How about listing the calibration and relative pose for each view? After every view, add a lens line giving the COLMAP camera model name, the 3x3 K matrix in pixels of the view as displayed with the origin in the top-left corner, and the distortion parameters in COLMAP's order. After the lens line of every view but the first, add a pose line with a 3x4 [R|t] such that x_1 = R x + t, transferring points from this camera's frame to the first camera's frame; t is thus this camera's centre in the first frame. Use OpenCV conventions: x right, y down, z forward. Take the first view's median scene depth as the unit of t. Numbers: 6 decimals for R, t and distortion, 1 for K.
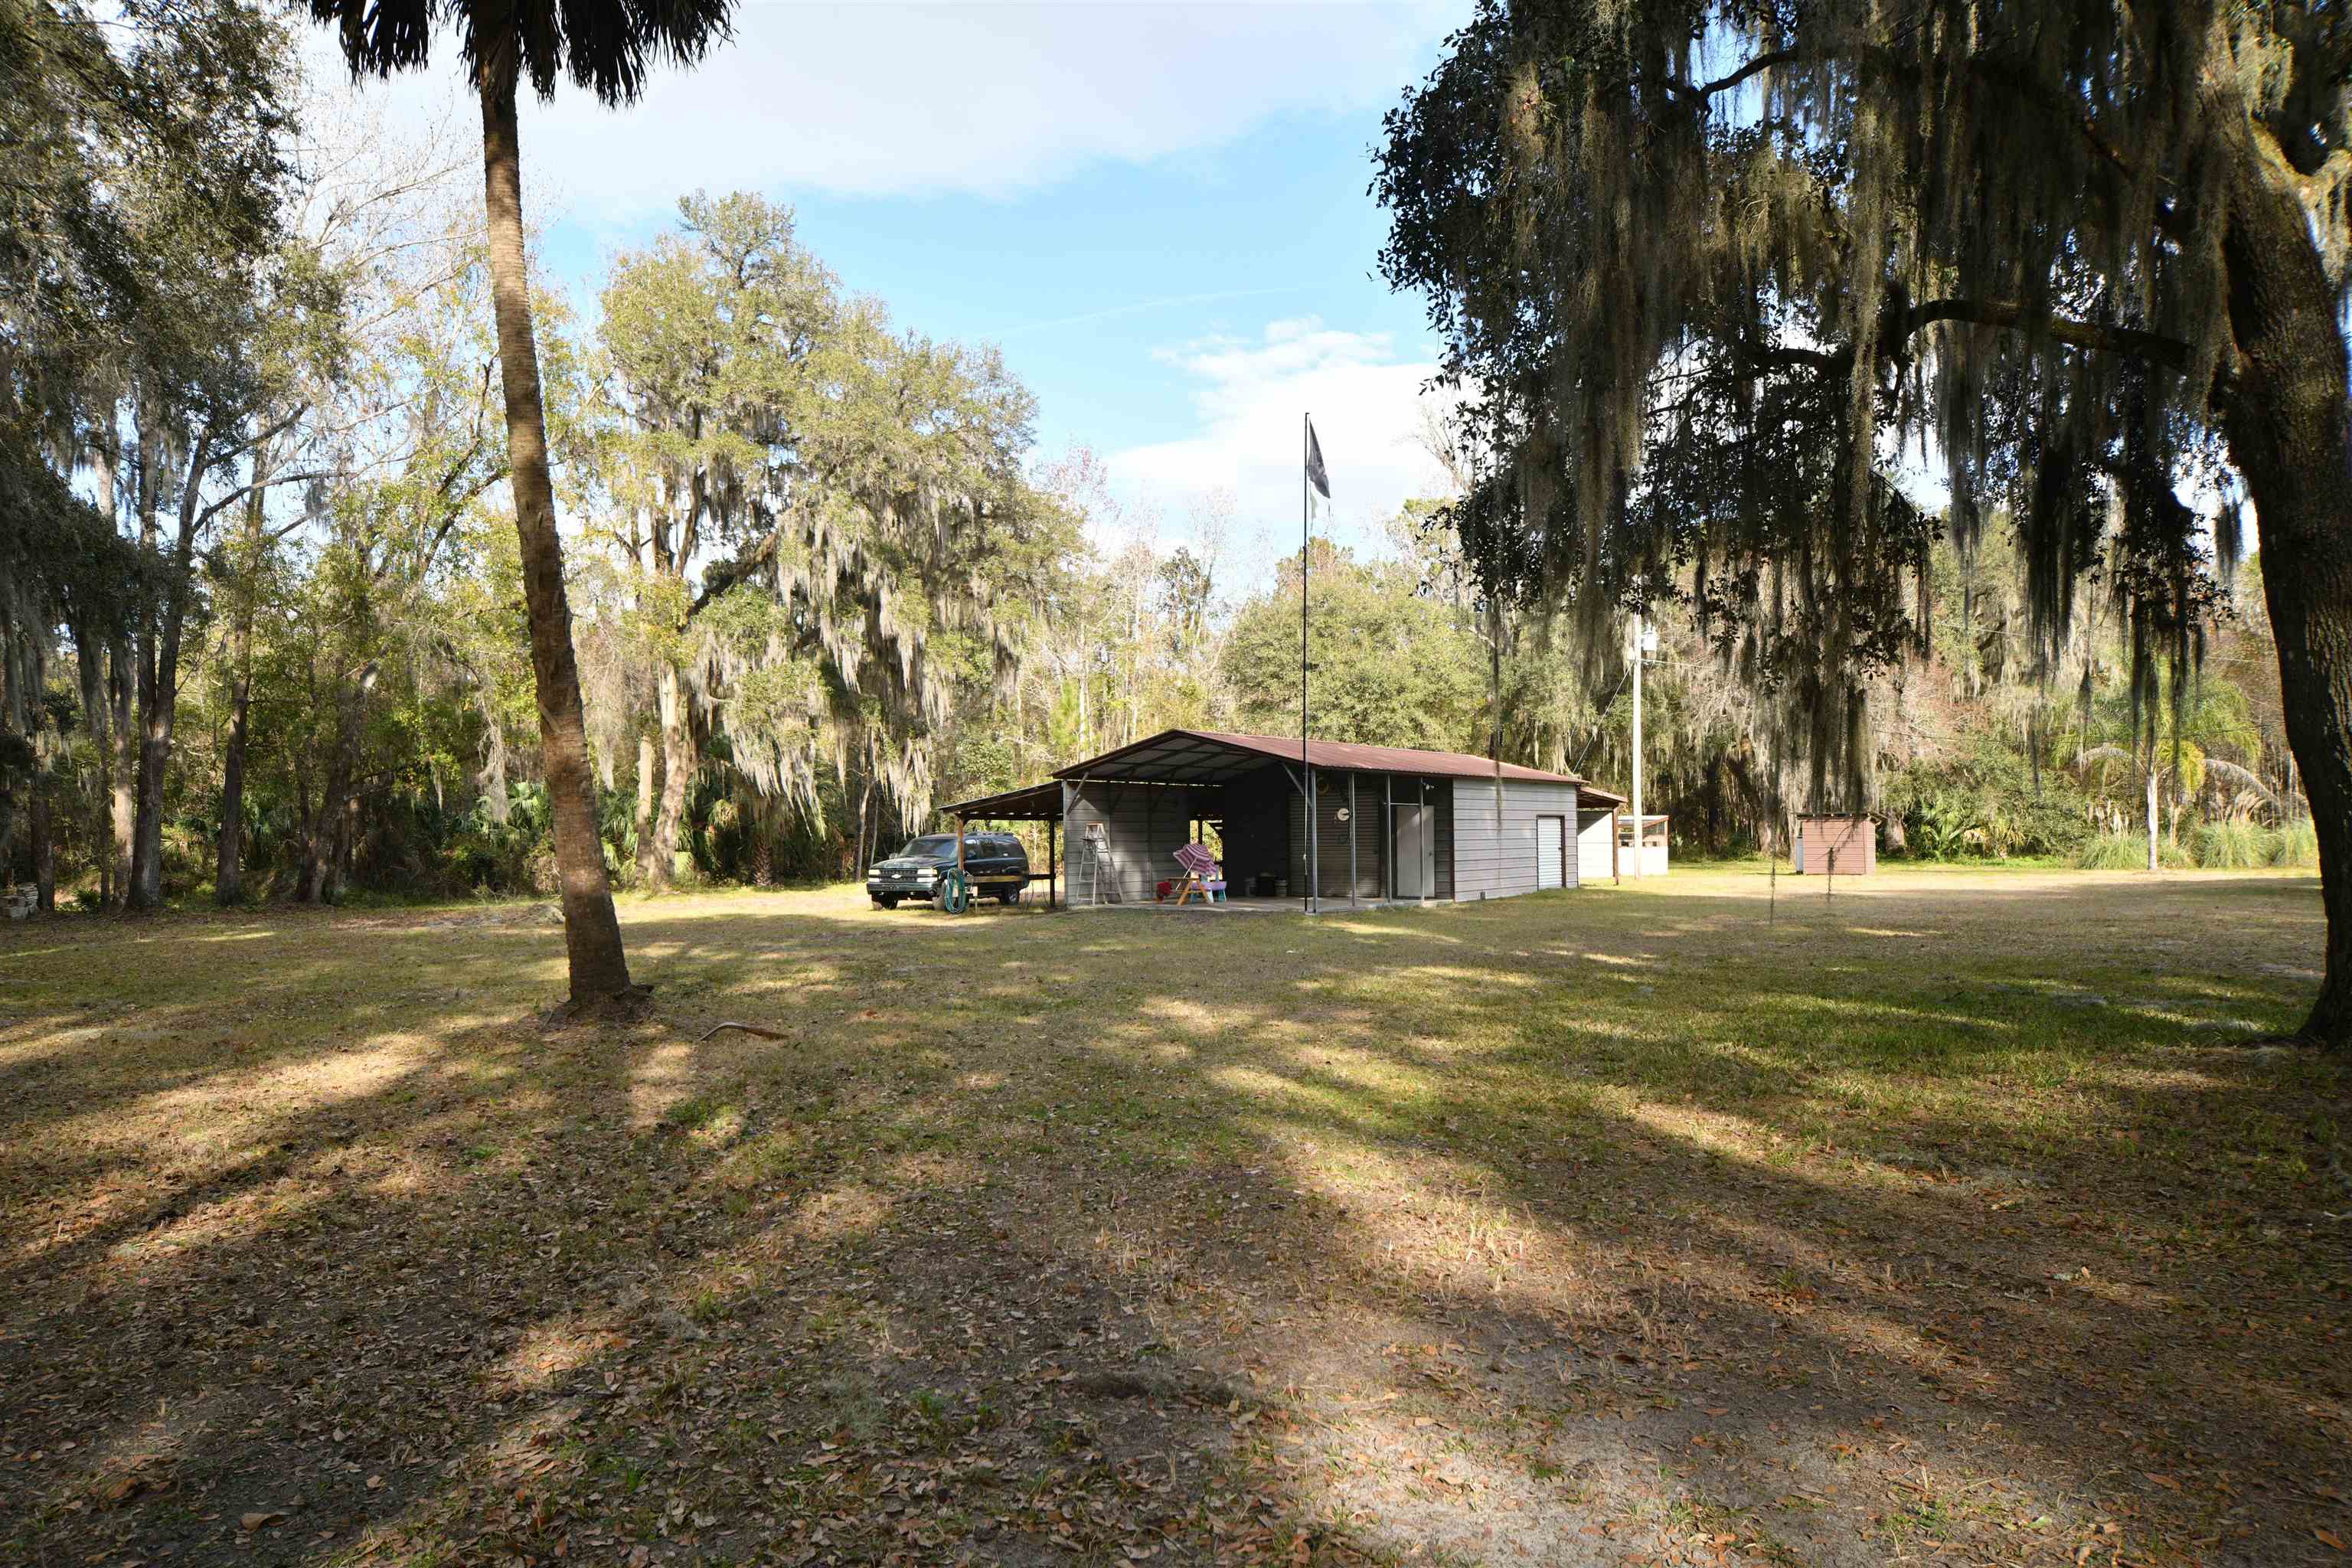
lens RADIAL K [[1513.1, 0, 1174.9], [0, 1513.1, 787.3], [0, 0, 1]] dist [-0.004159, 0.016397]
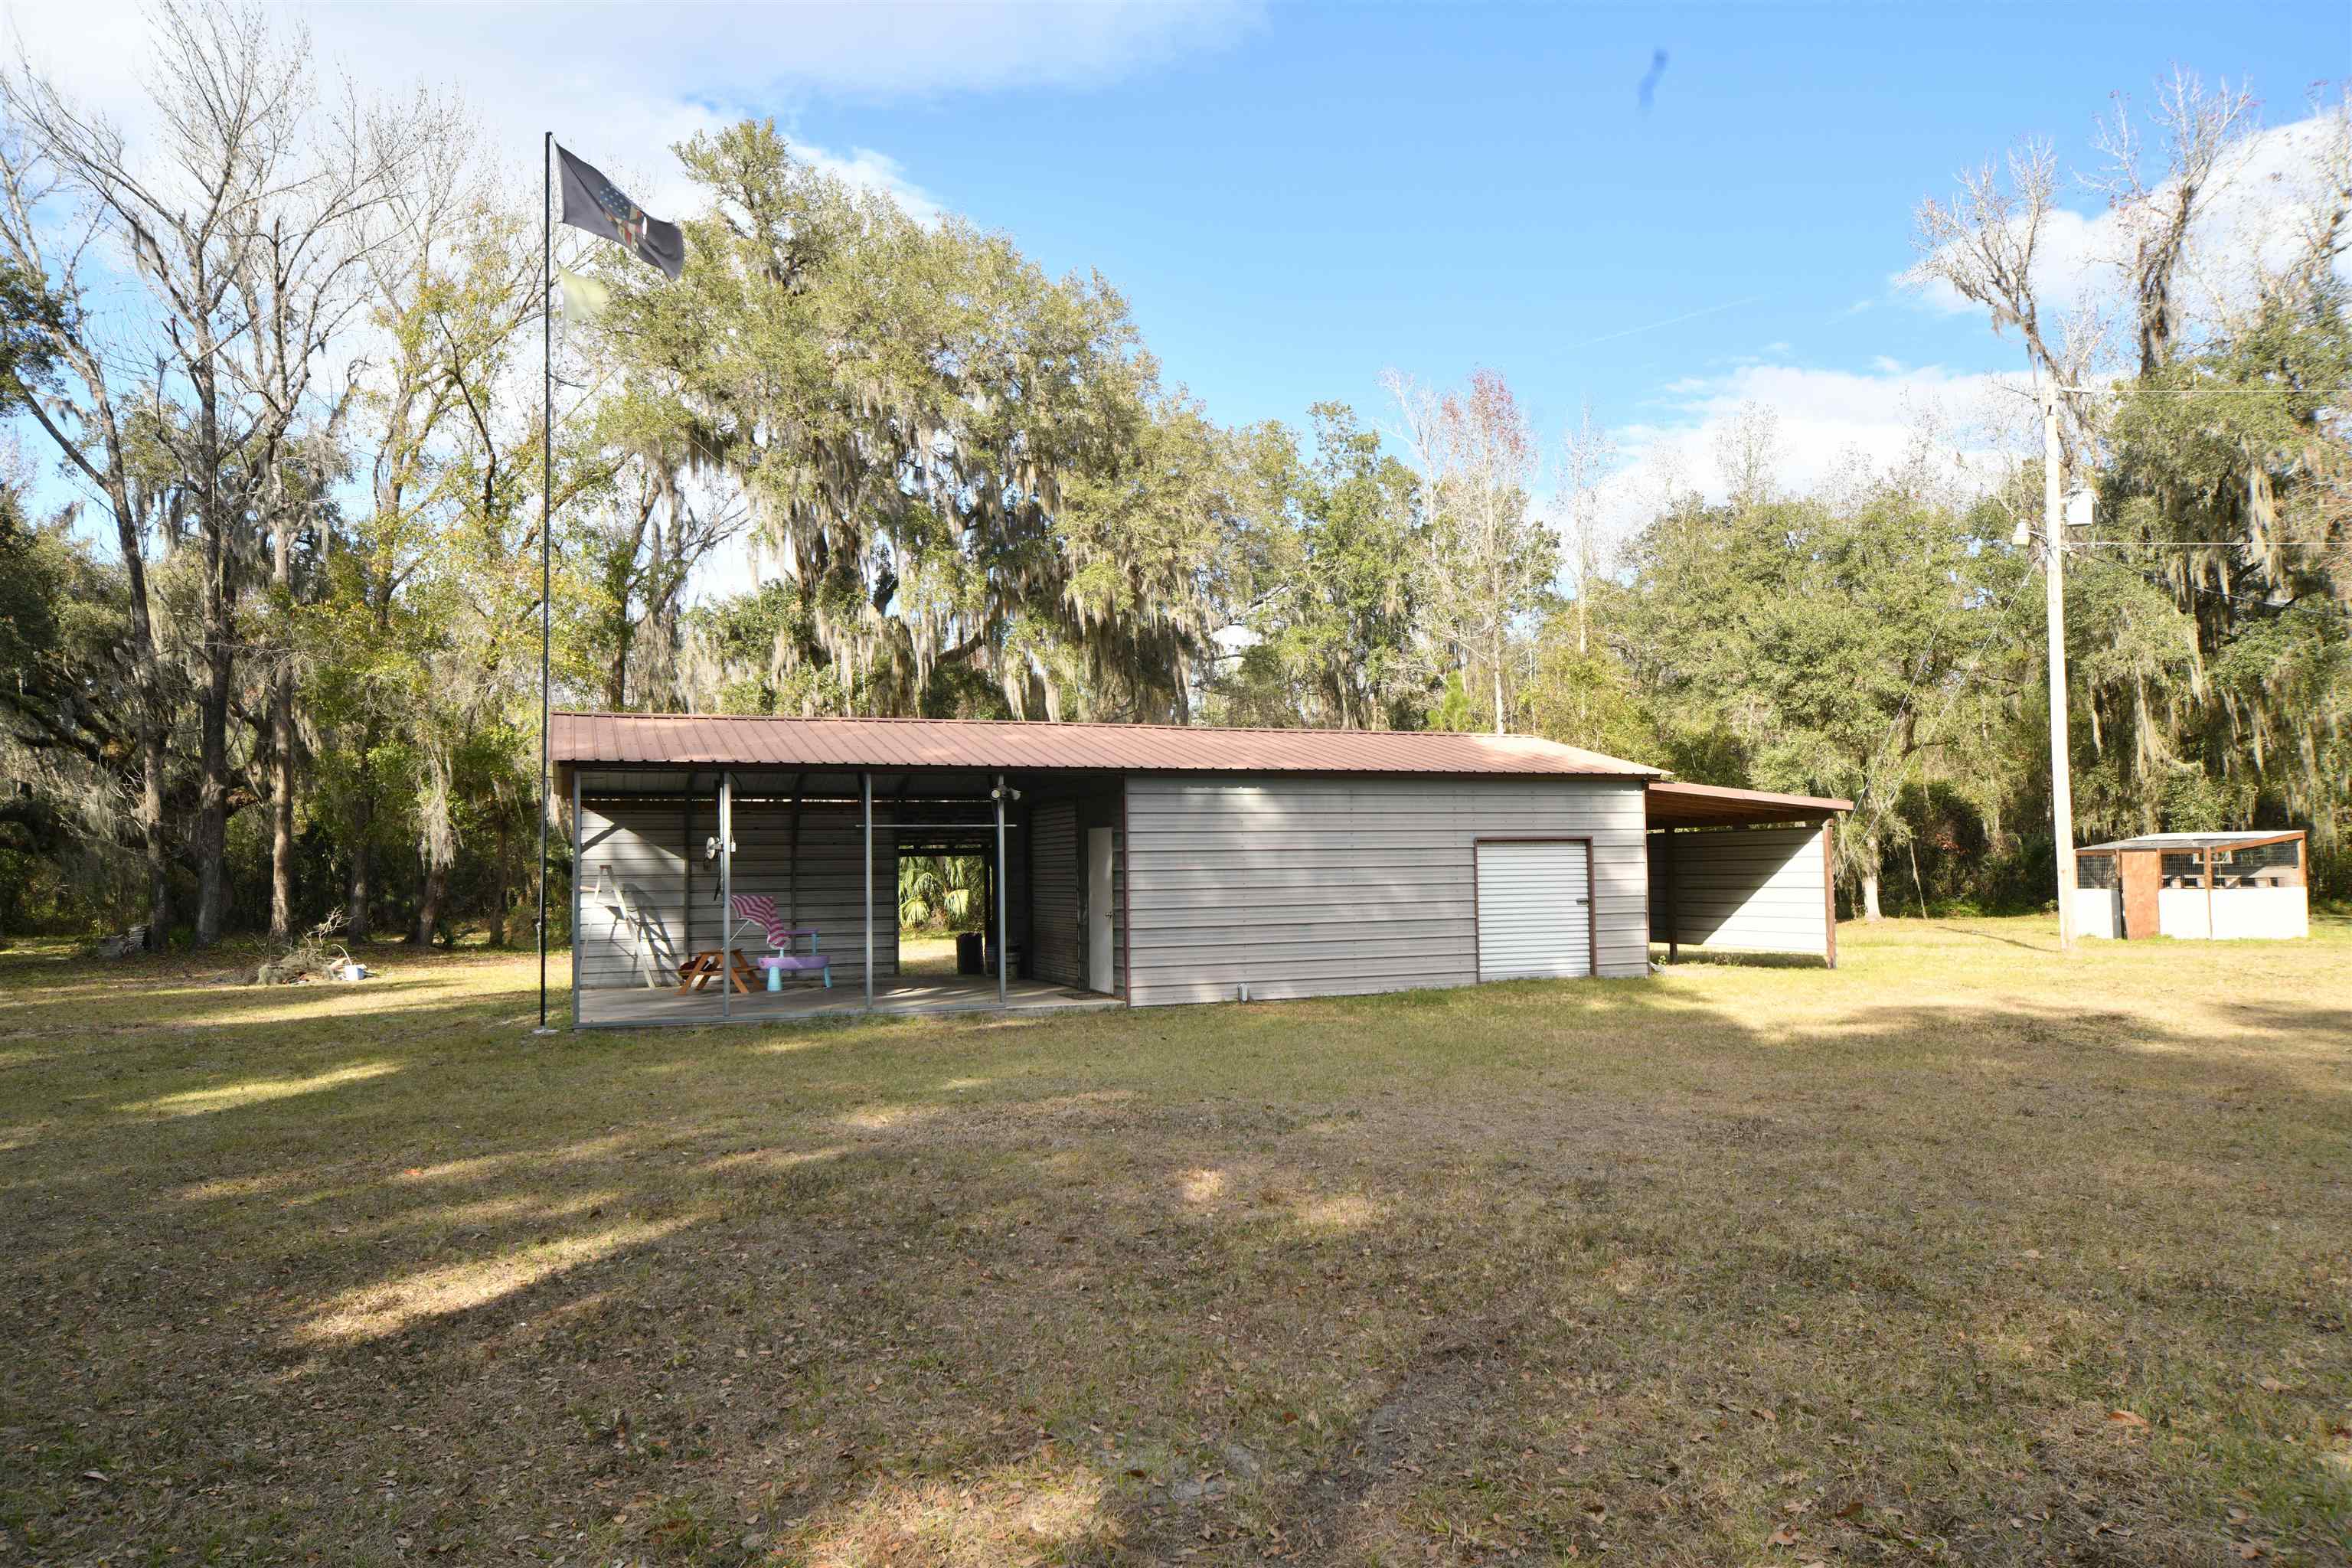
lens RADIAL K [[1513.1, 0, 1176.7], [0, 1513.1, 784.7], [0, 0, 1]] dist [-0.004159, 0.016397]
pose [[0.840278, -0.034713, -0.541044, 0.261947], [0.024394, 0.999358, -0.026232, 0.006227], [0.541607, 0.008843, 0.840585, 0.295911]]
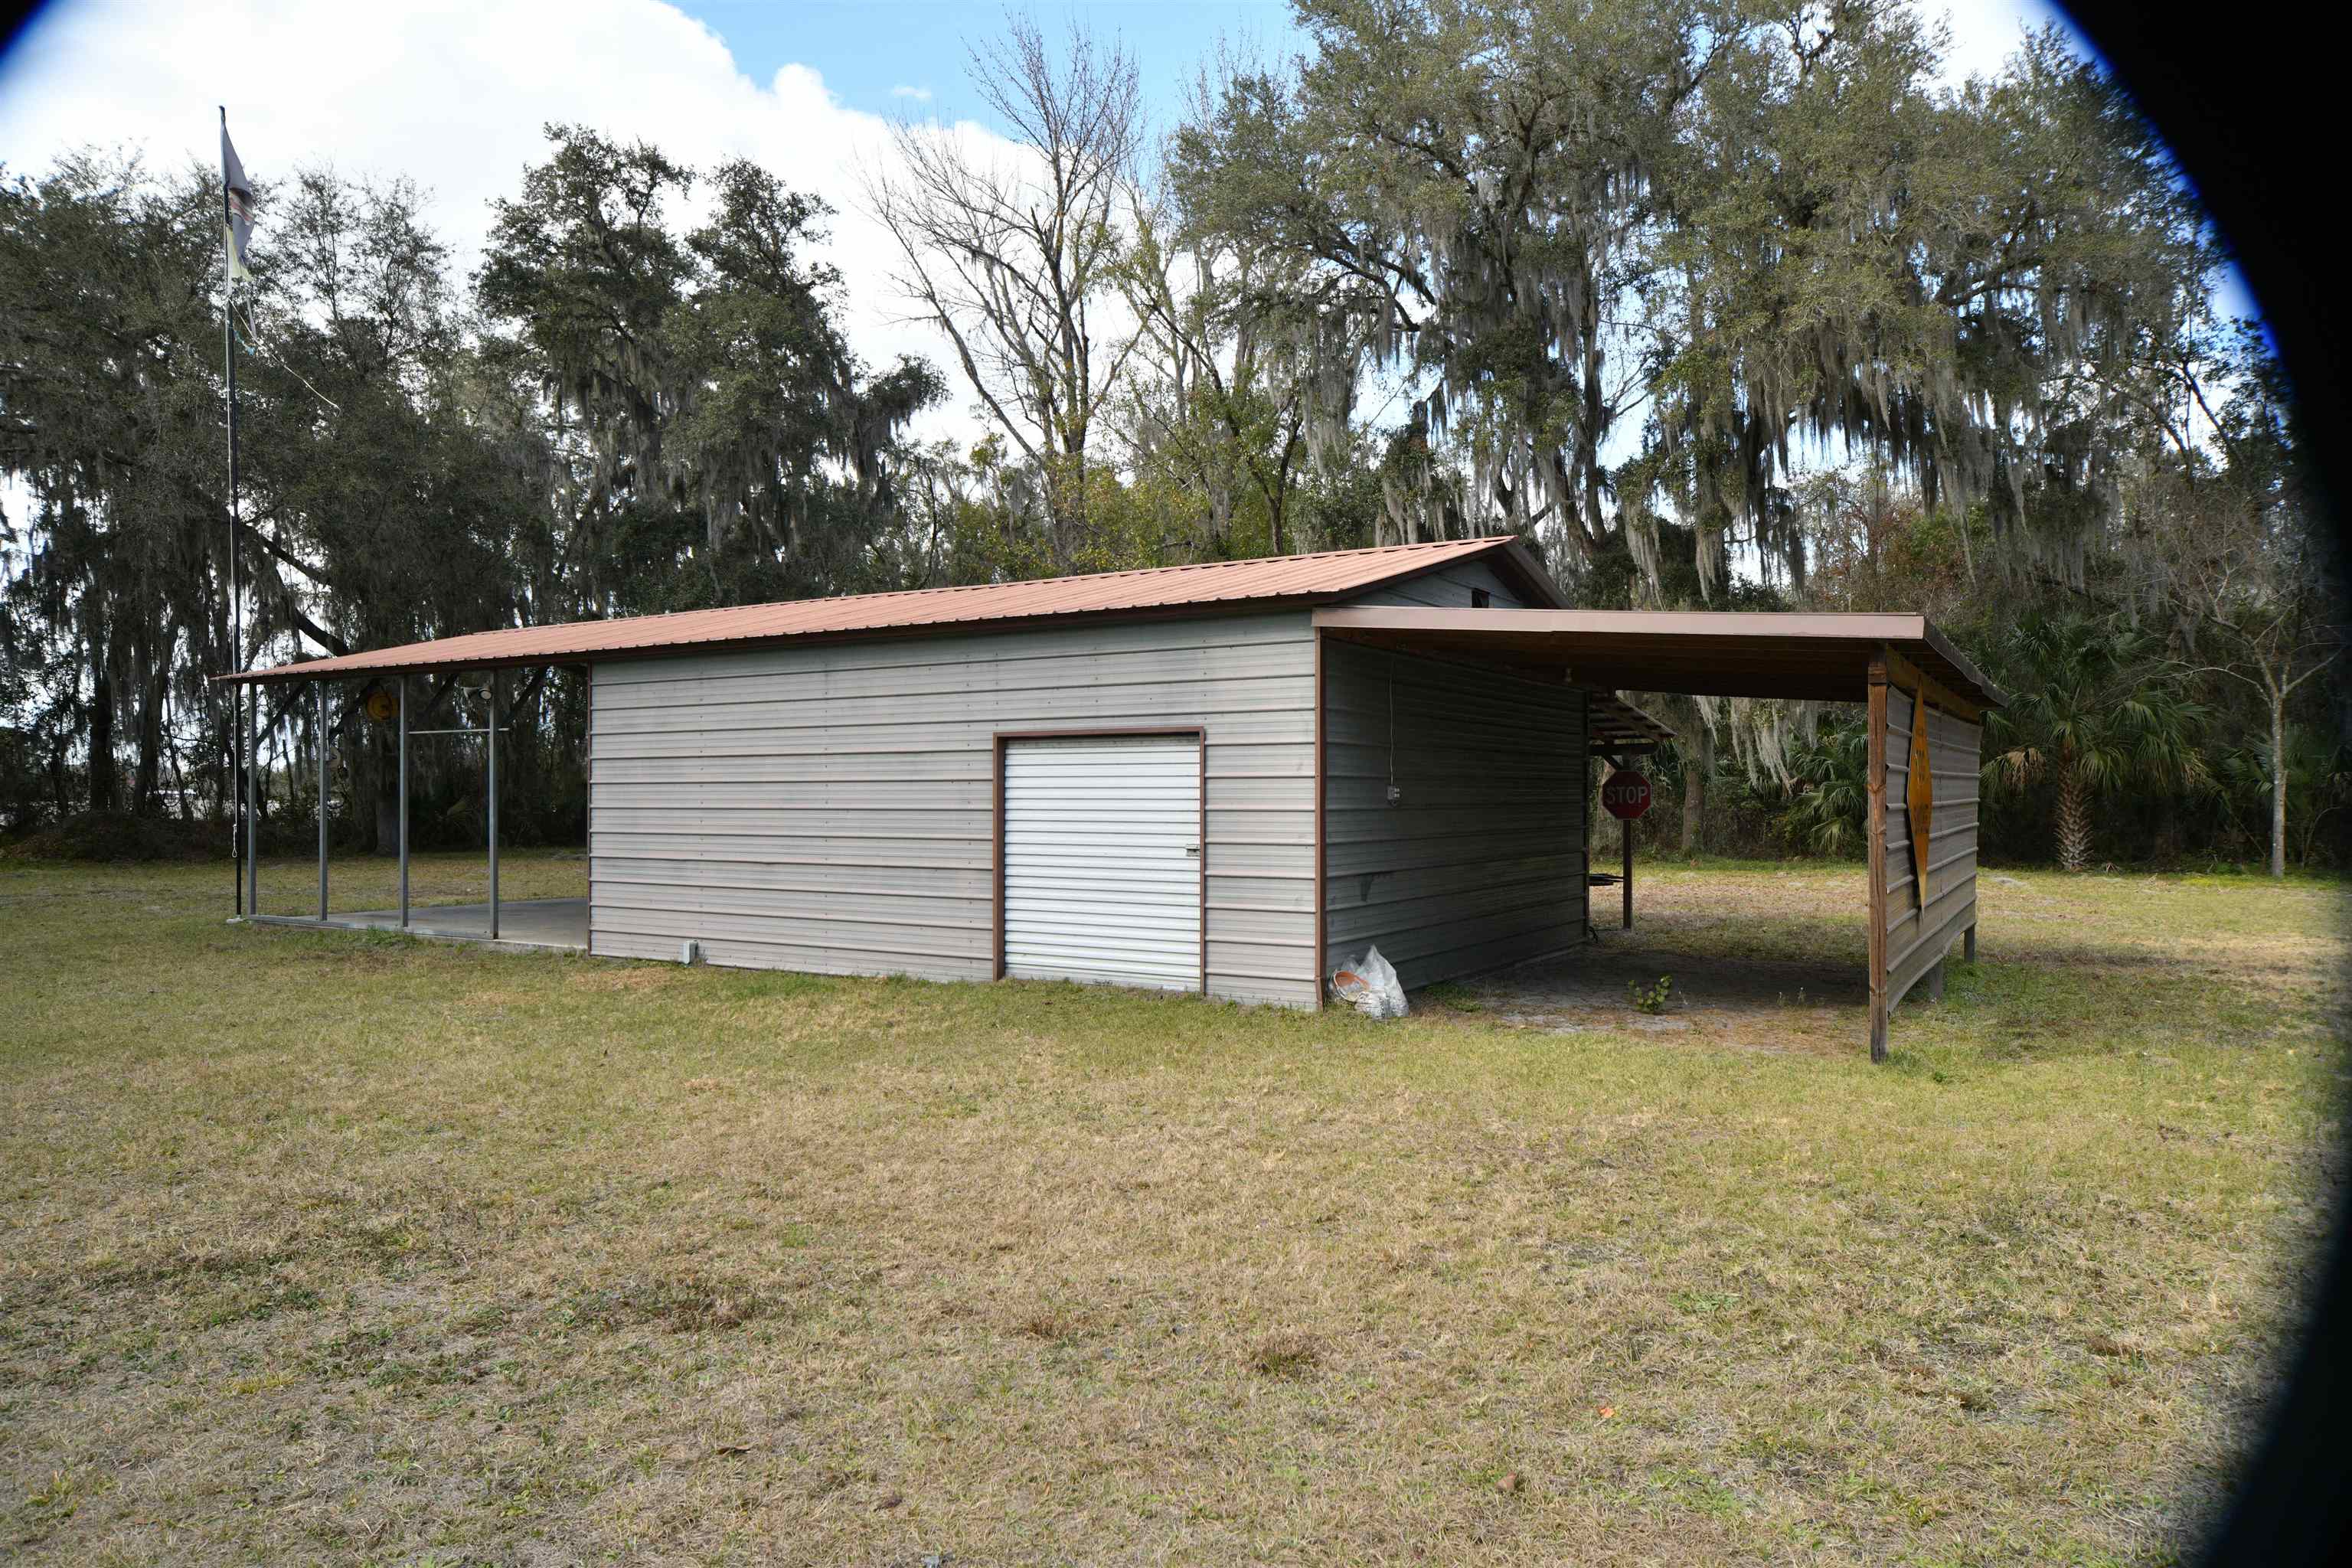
lens RADIAL K [[1513.1, 0, 1183.1], [0, 1513.1, 785.1], [0, 0, 1]] dist [-0.004159, 0.016397]
pose [[0.055372, 0.010527, -0.998410, 0.329690], [0.035652, 0.999286, 0.012513, 0.015399], [0.997829, -0.036289, 0.054957, 0.608267]]
